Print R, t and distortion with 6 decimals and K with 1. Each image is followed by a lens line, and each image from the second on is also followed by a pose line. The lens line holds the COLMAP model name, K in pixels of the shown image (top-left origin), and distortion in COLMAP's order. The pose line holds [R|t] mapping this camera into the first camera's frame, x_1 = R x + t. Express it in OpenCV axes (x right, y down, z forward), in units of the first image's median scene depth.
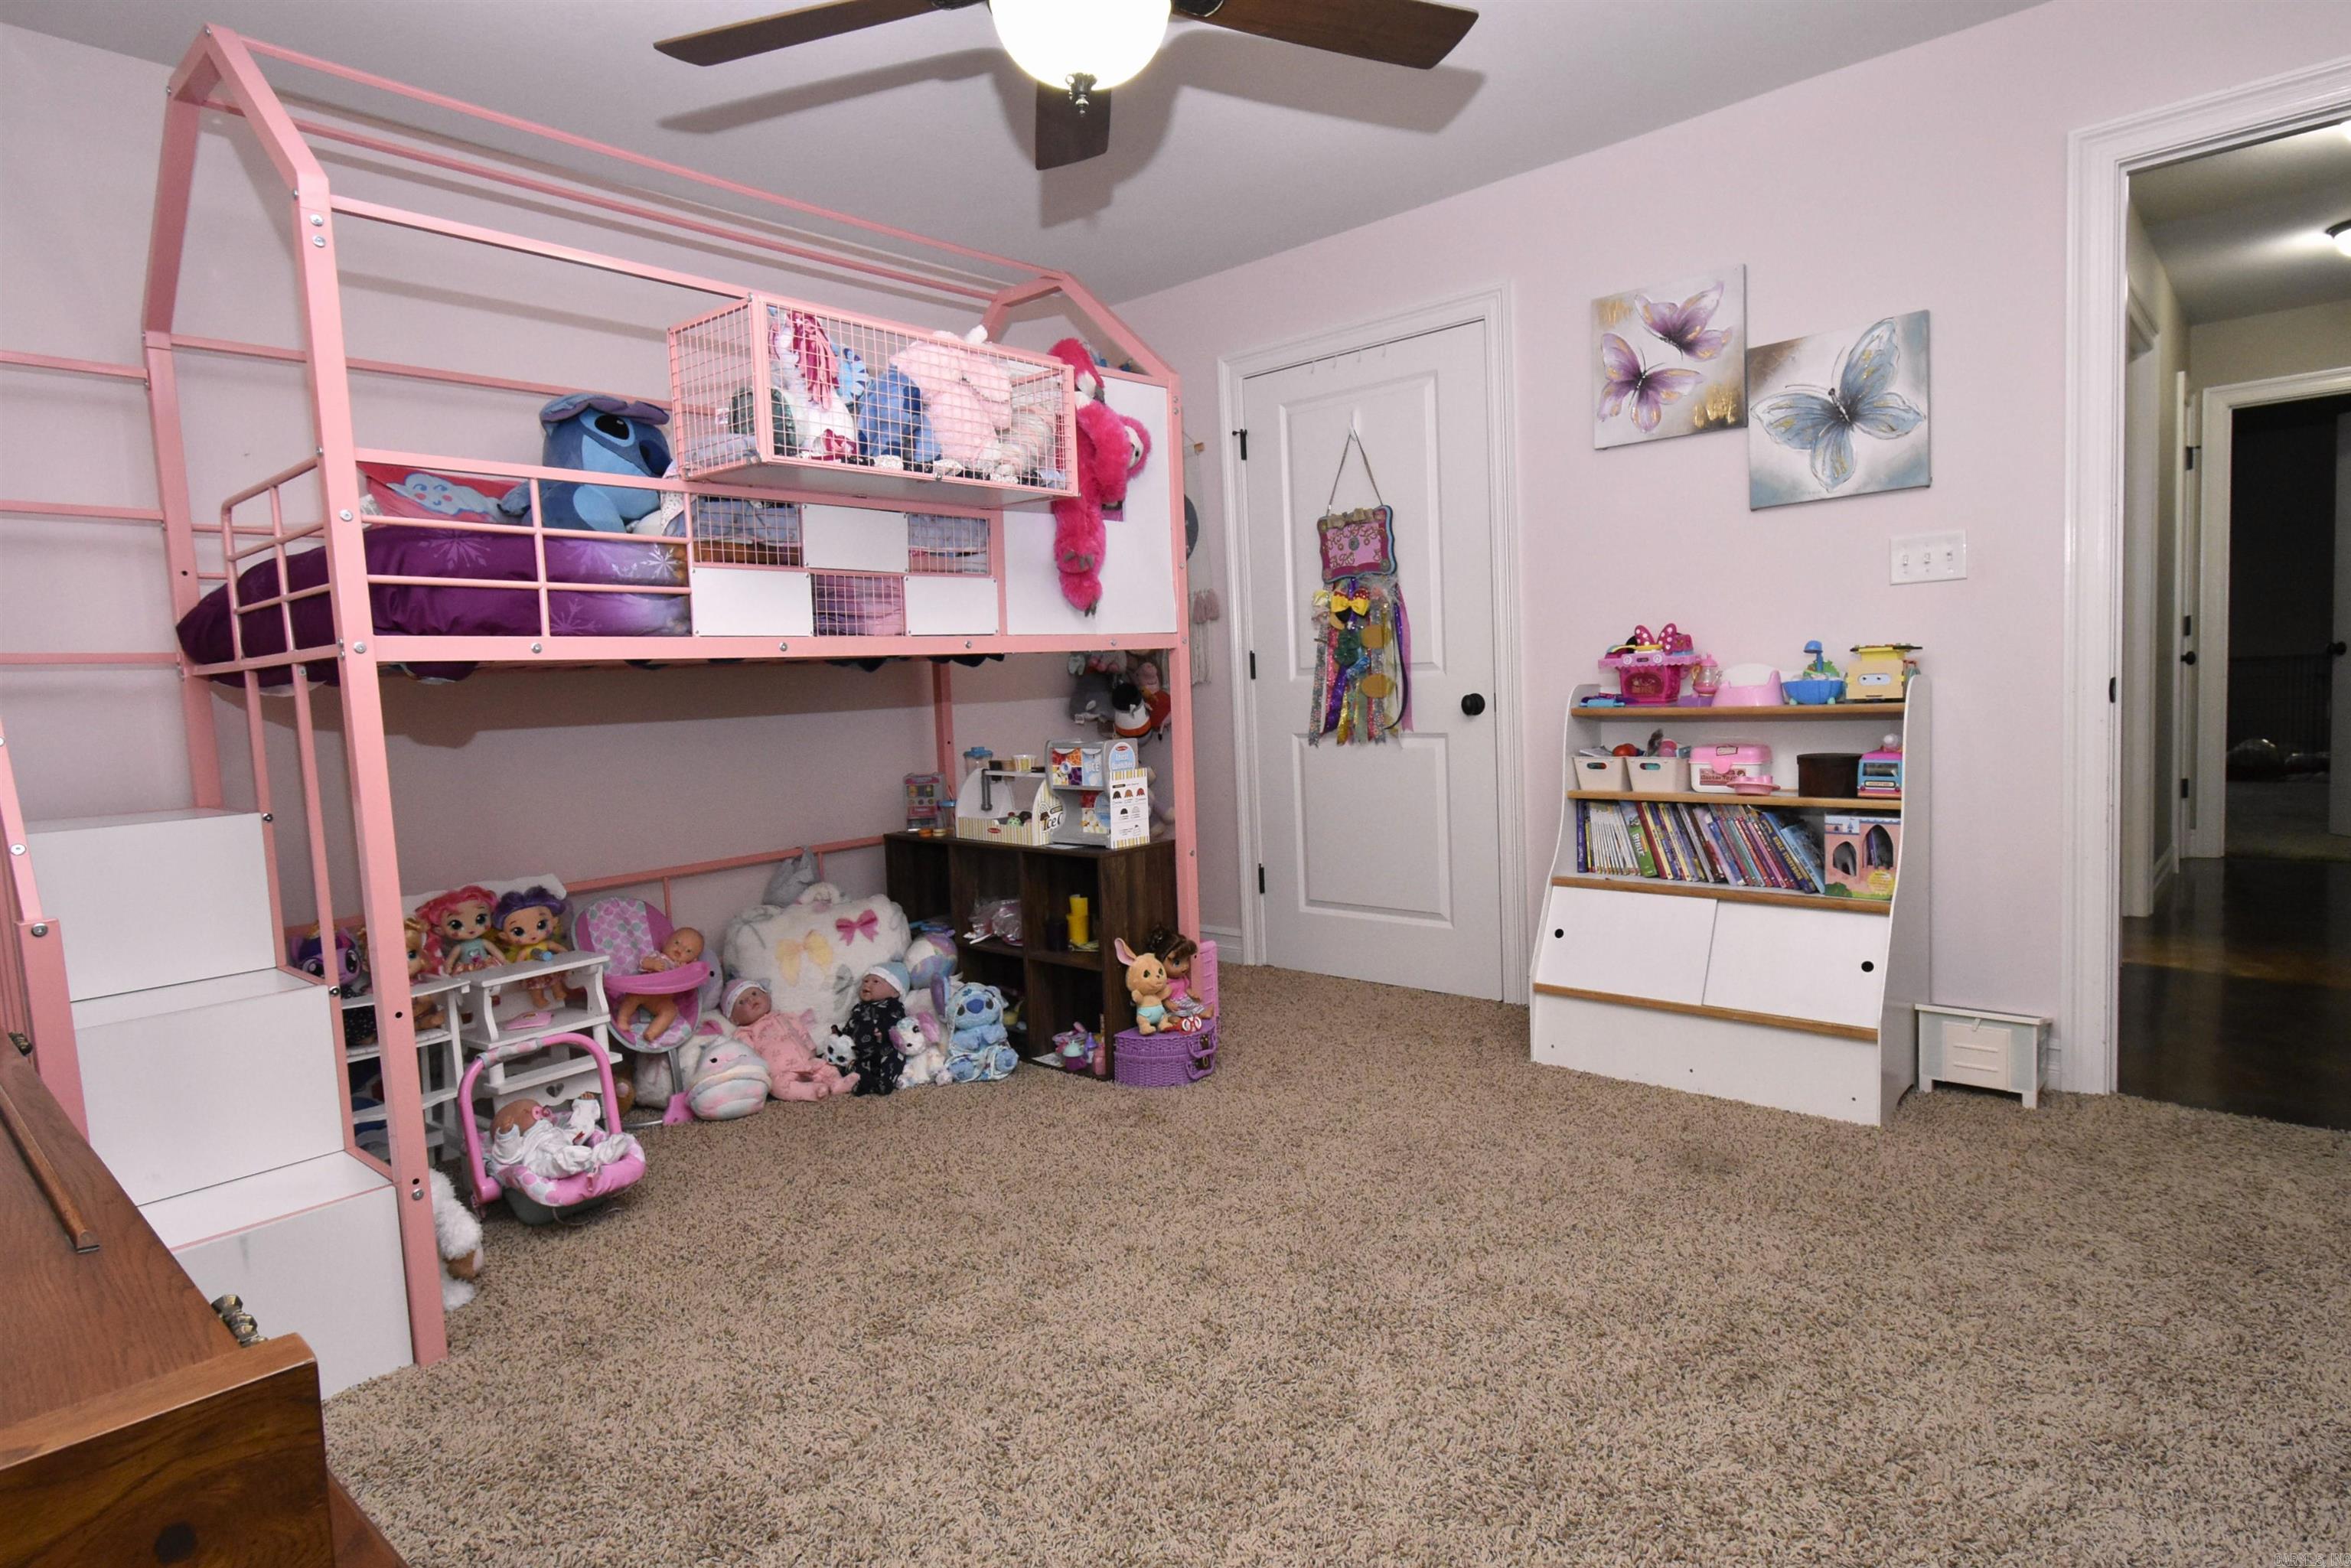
lens RADIAL K [[1214.3, 0, 1151.5], [0, 1214.3, 785.2], [0, 0, 1]] dist [0.002588, -0.001219]
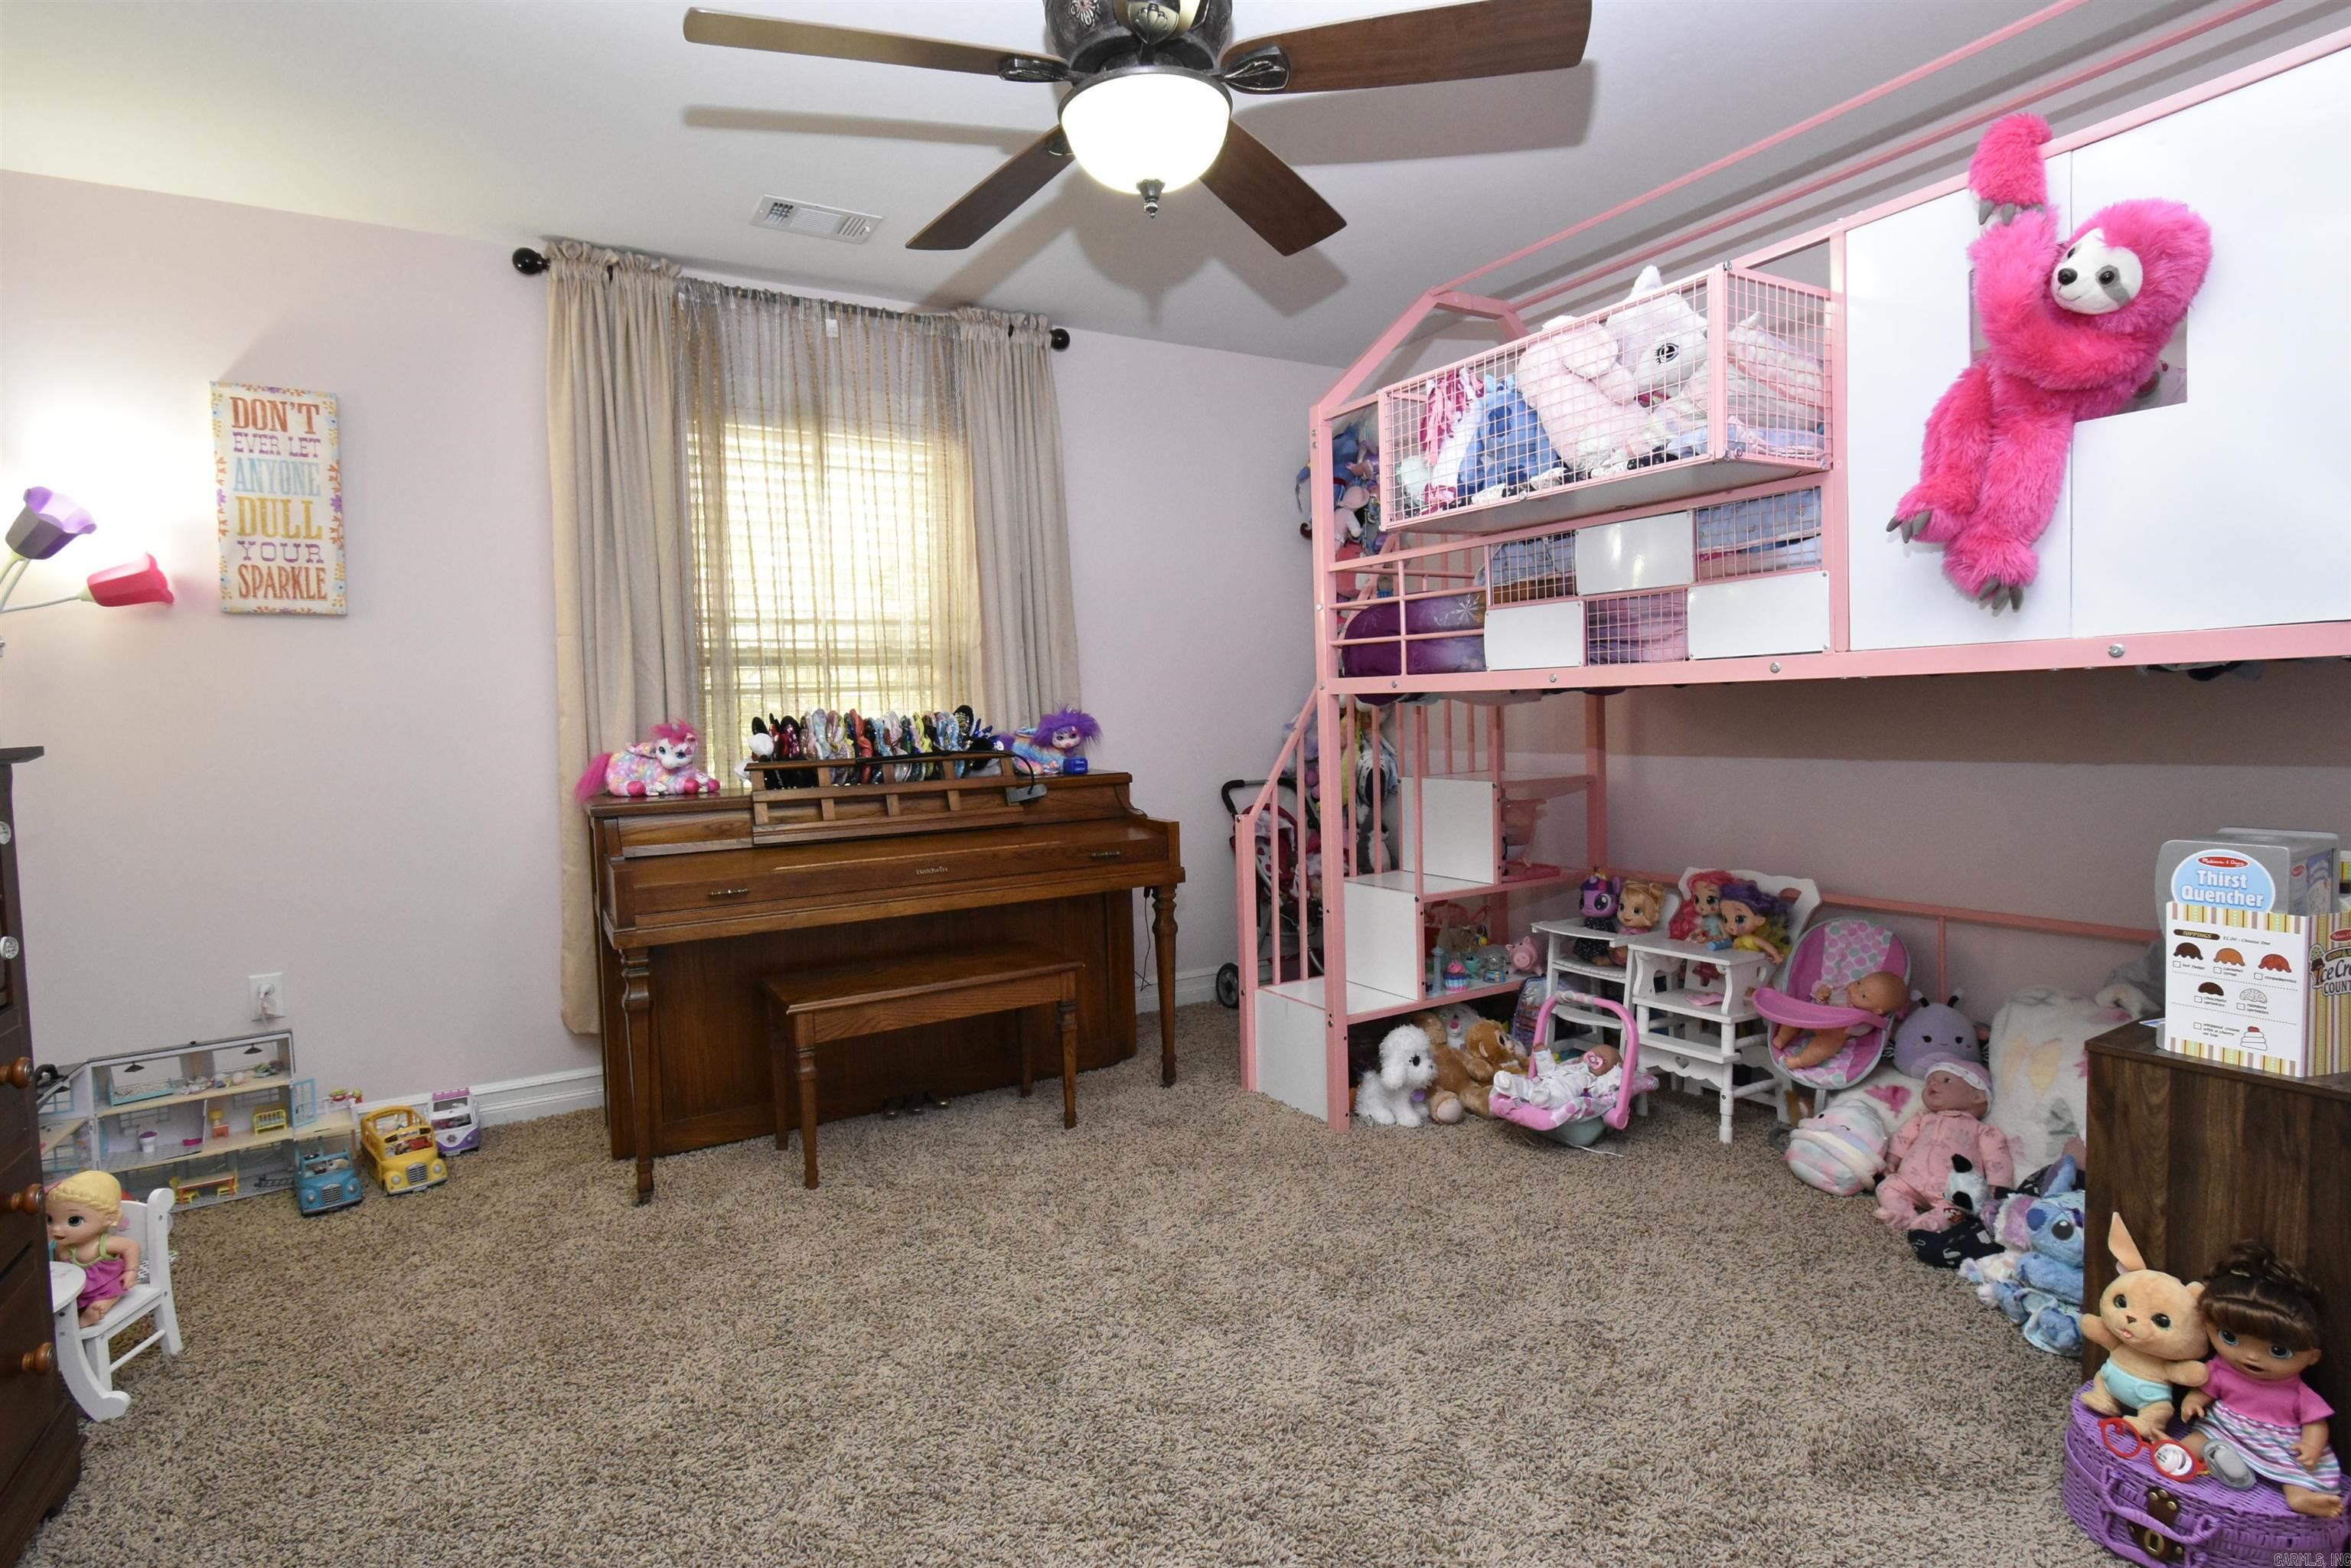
lens RADIAL K [[1214.3, 0, 1174.8], [0, 1214.3, 777.1], [0, 0, 1]] dist [0.002588, -0.001219]
pose [[-0.283255, 0.093676, -0.954459, 0.640382], [-0.057139, 0.991802, 0.114298, -0.109890], [0.957341, 0.086912, -0.275581, 0.834001]]
